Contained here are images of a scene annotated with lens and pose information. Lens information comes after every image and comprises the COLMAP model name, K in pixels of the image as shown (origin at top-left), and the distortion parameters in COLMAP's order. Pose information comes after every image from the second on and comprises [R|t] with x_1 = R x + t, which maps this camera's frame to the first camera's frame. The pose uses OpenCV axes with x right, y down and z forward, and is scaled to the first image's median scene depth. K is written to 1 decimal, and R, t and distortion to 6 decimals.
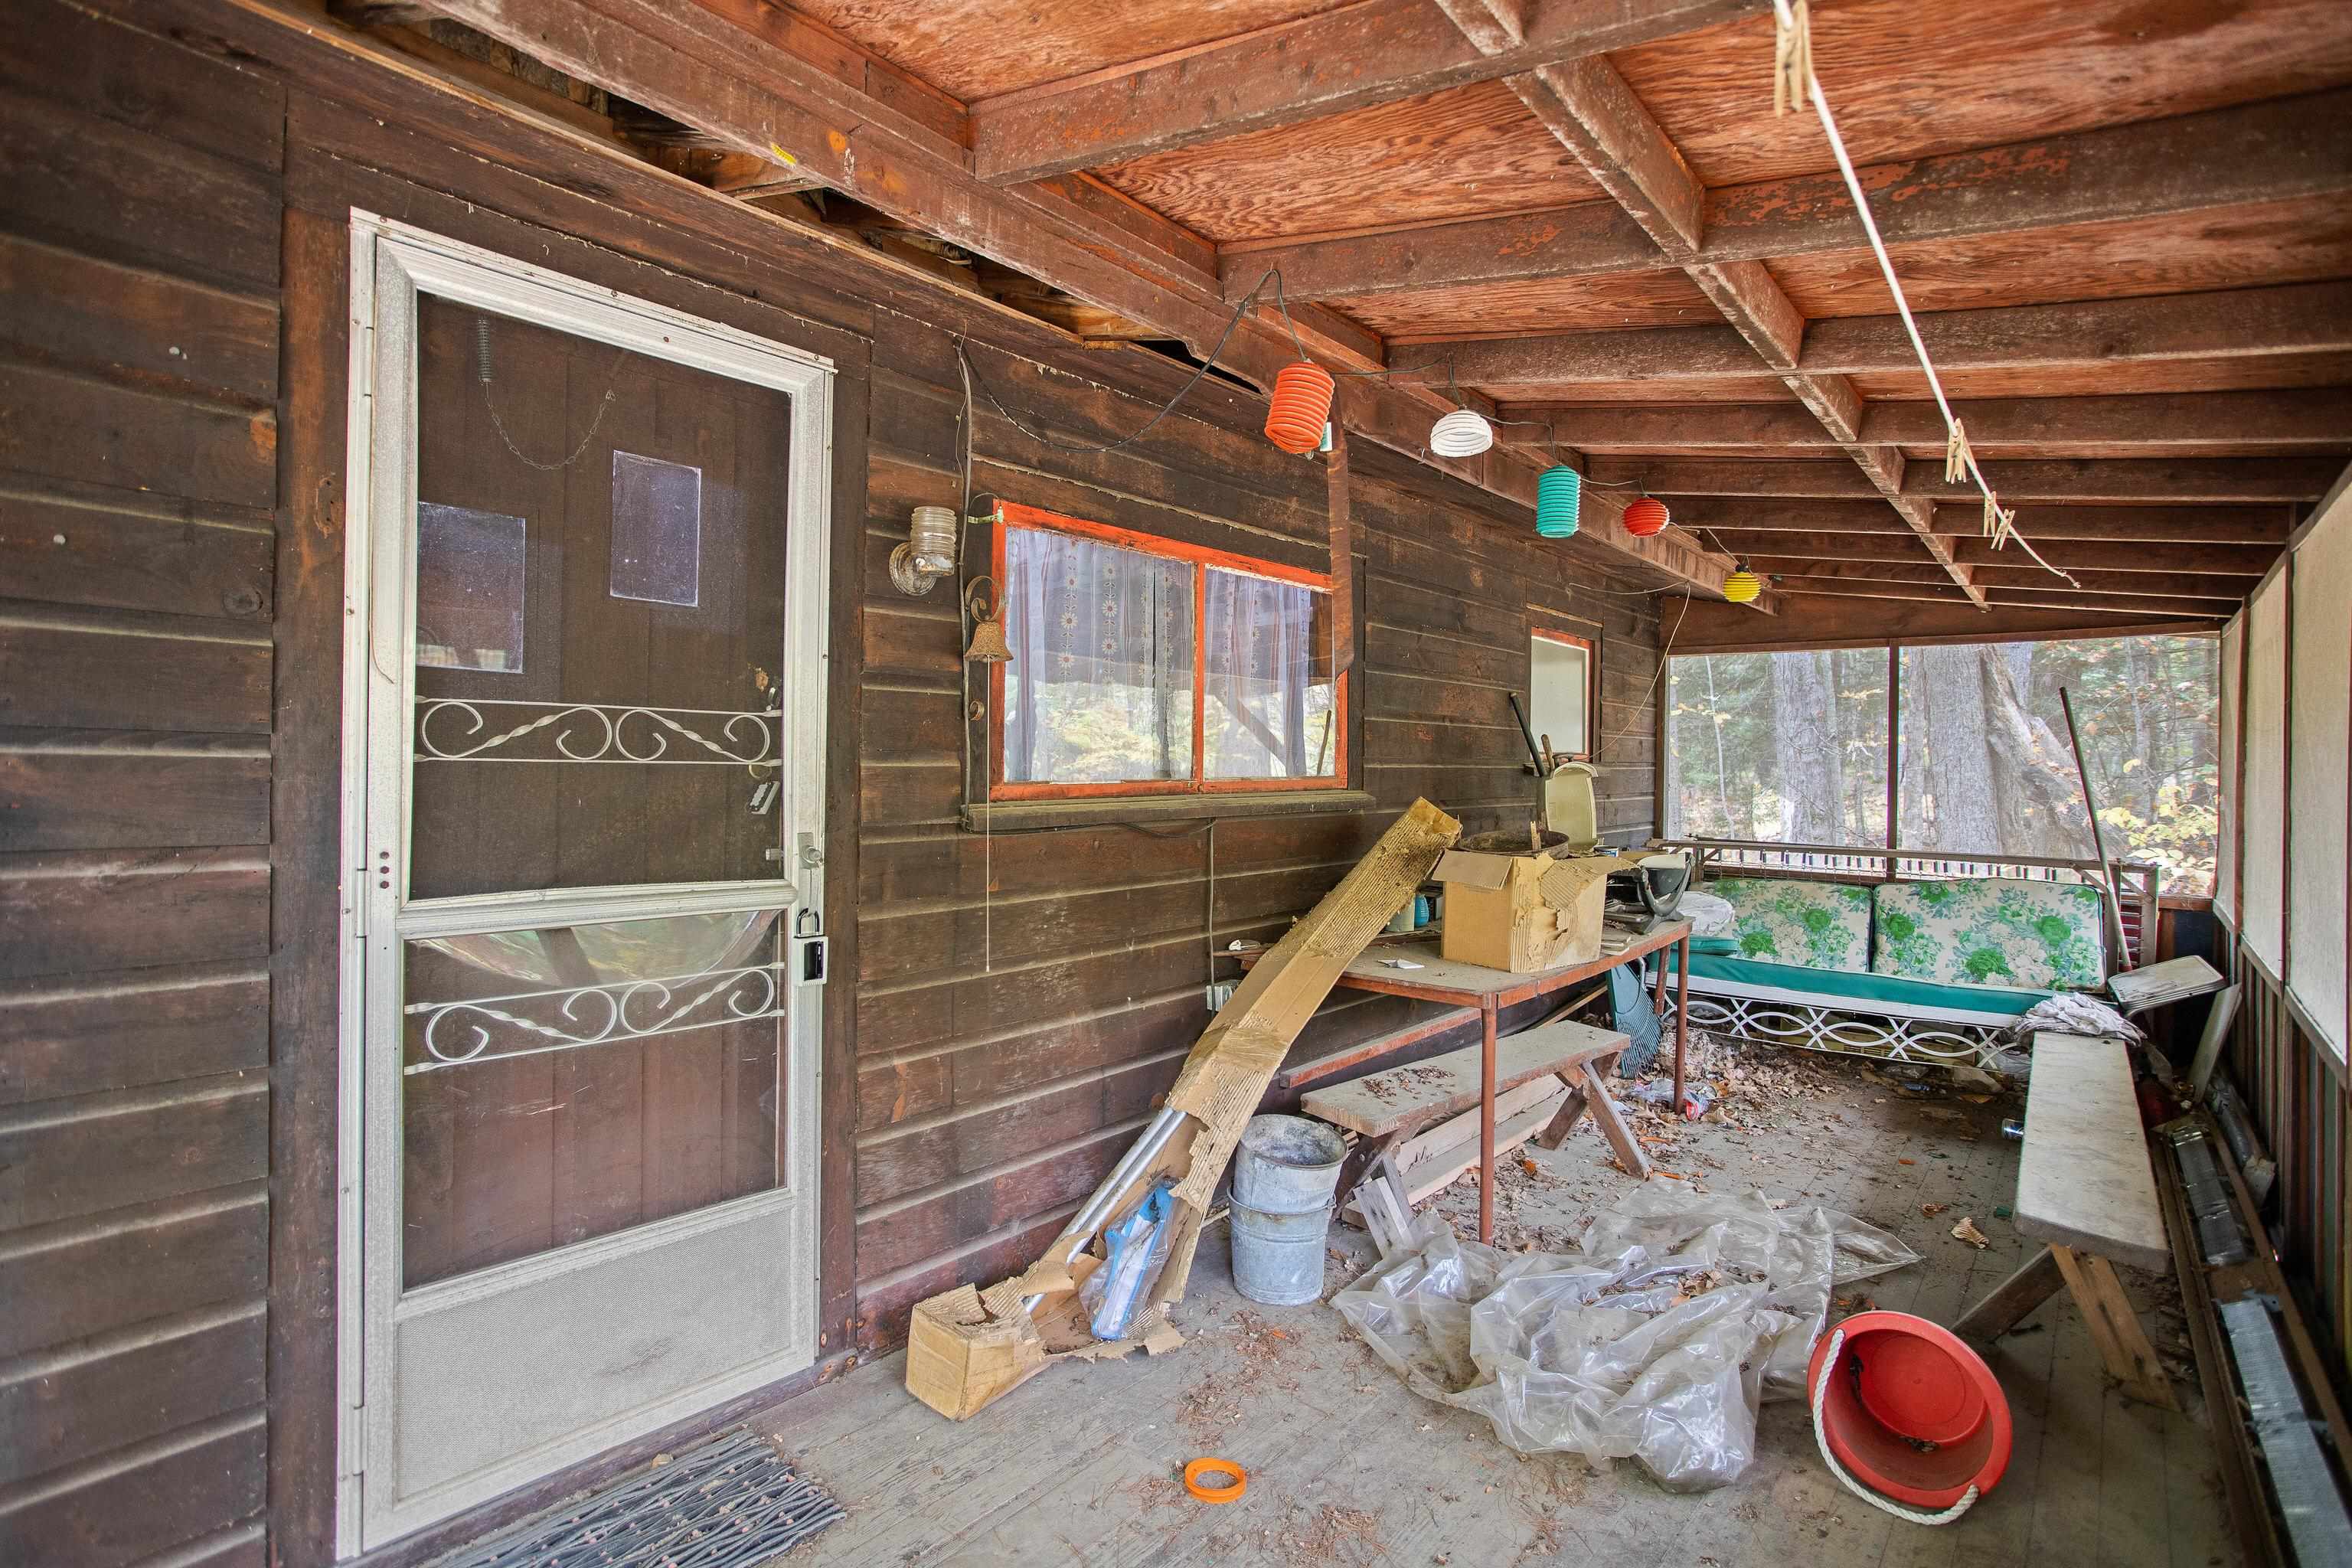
lens RADIAL K [[1152.7, 0, 1177.2], [0, 1152.7, 770.4], [0, 0, 1]] dist [-0.003135, 0.000328]
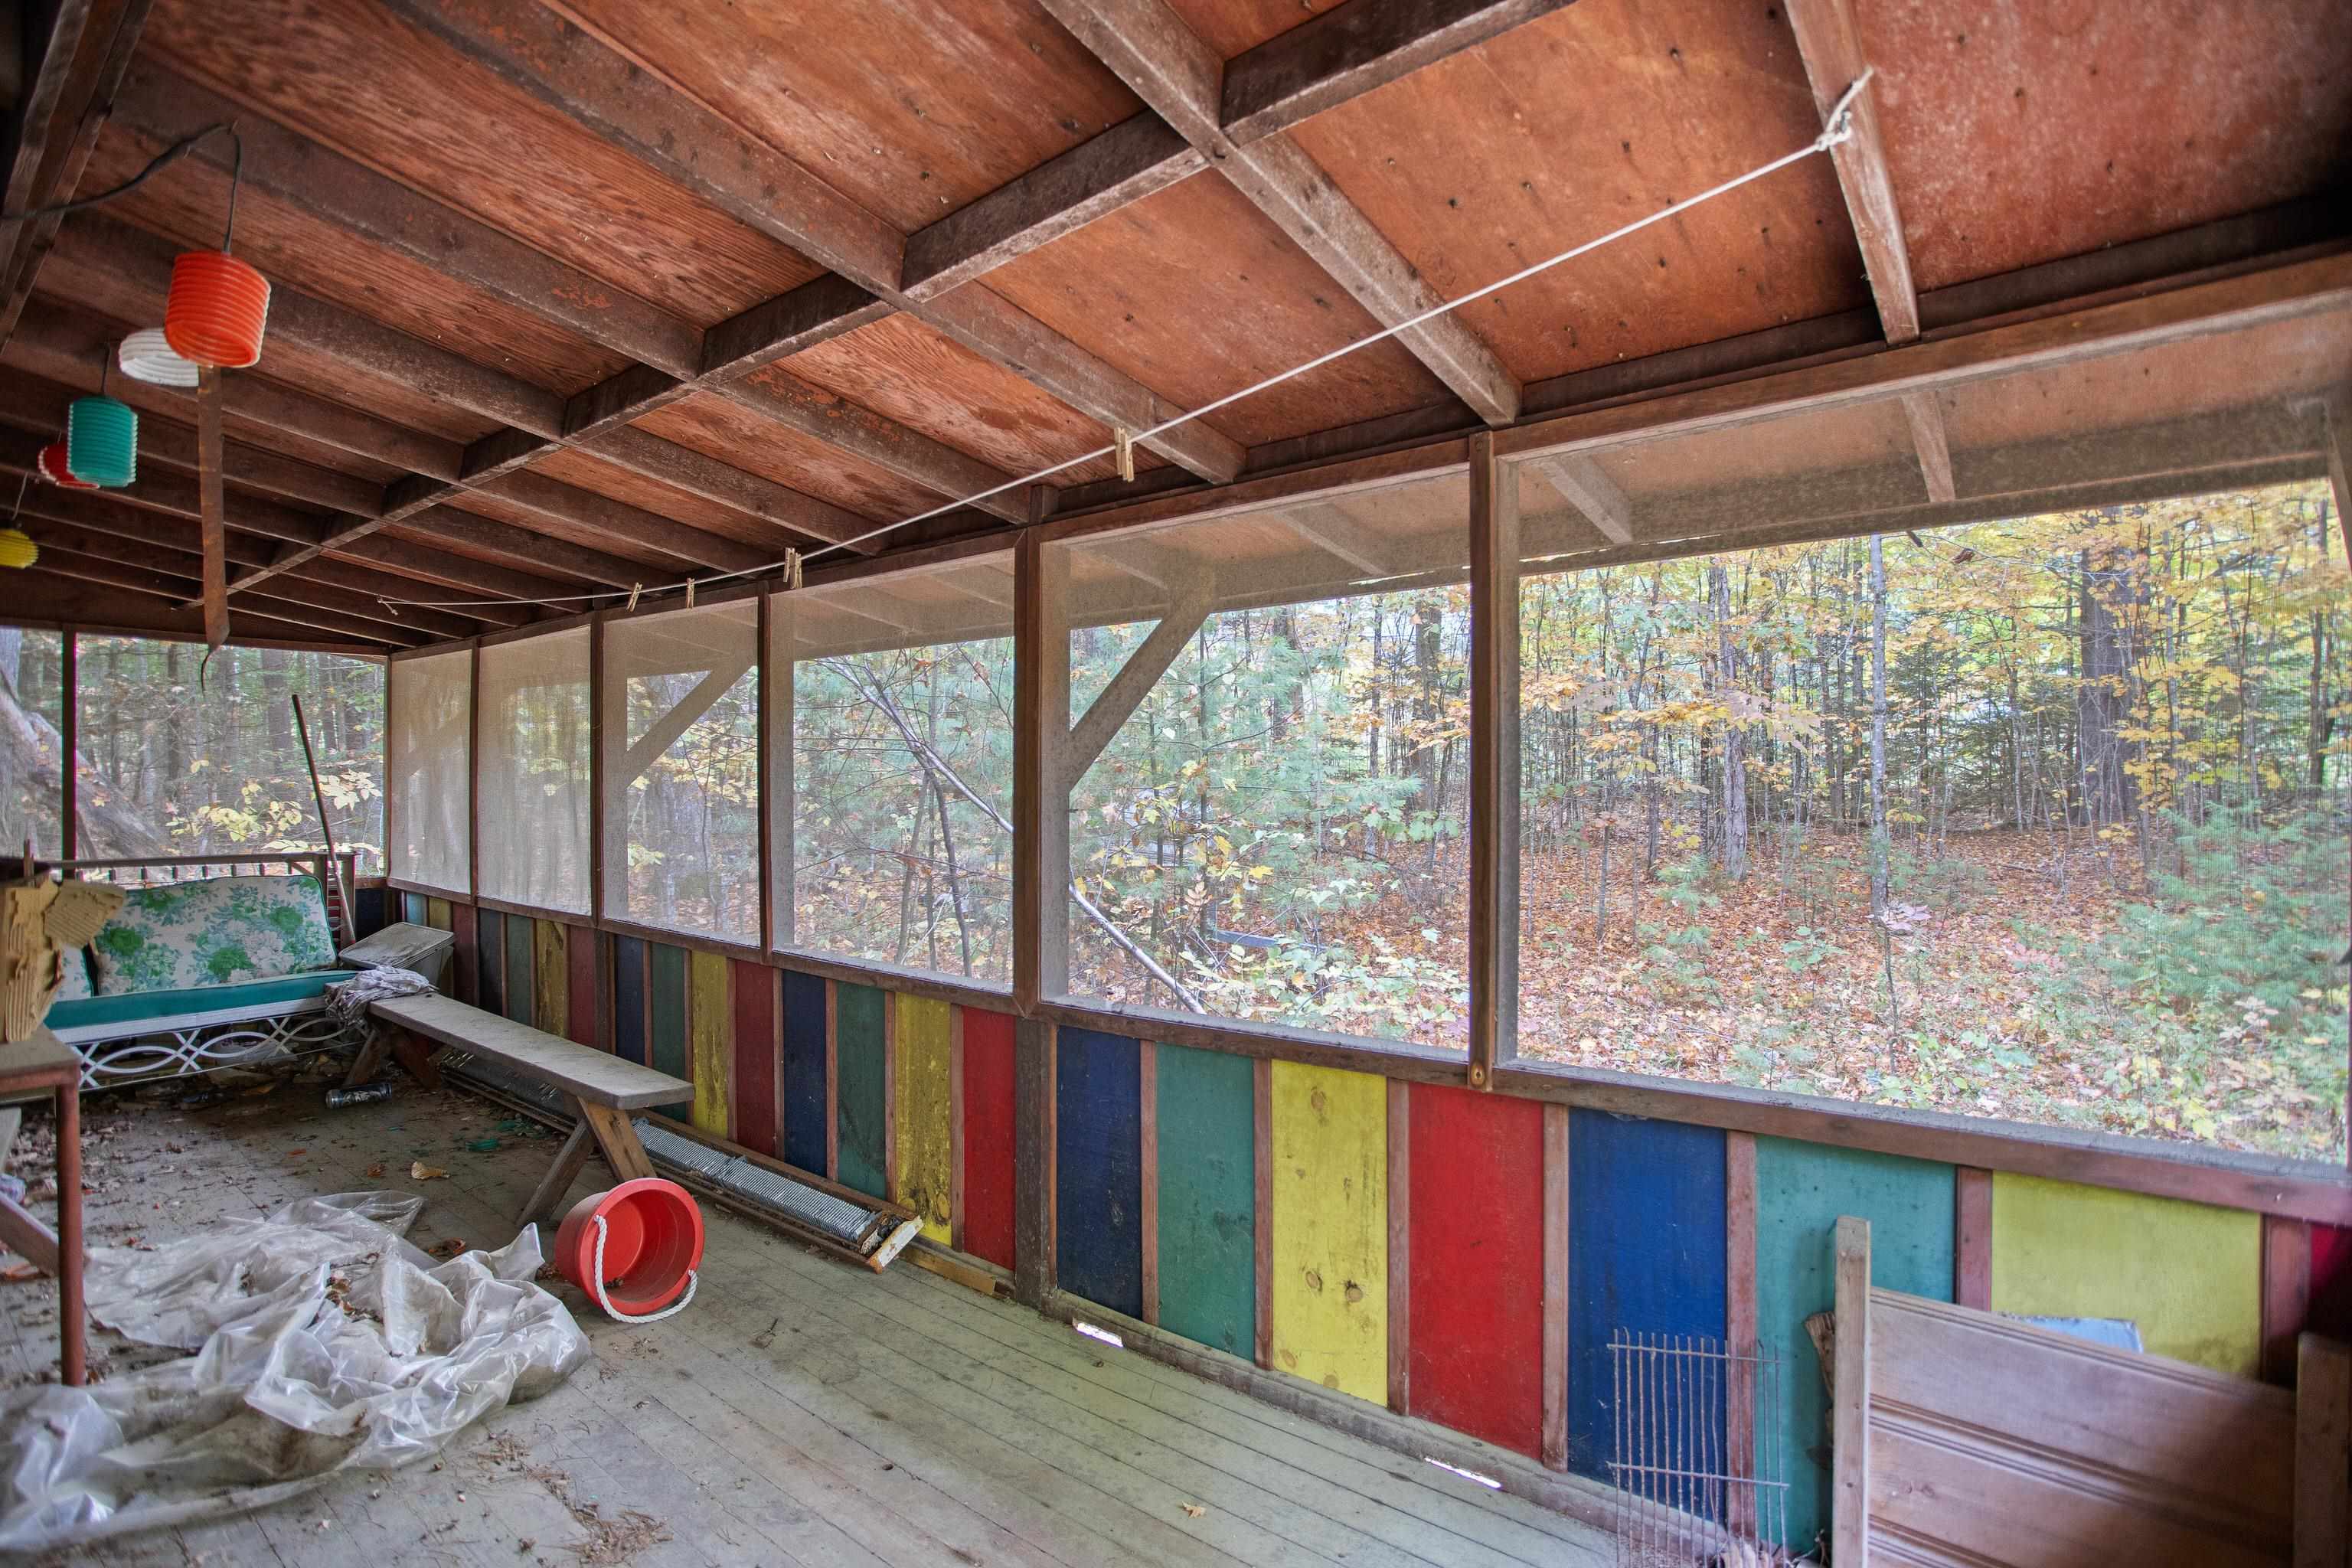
lens RADIAL K [[1152.7, 0, 1177.2], [0, 1152.7, 770.4], [0, 0, 1]] dist [-0.003135, 0.000328]
pose [[-0.005402, -0.002506, 0.999982, -0.330978], [0.001490, 0.999996, 0.002514, -0.002386], [-0.999984, 0.001504, -0.005399, 0.177832]]
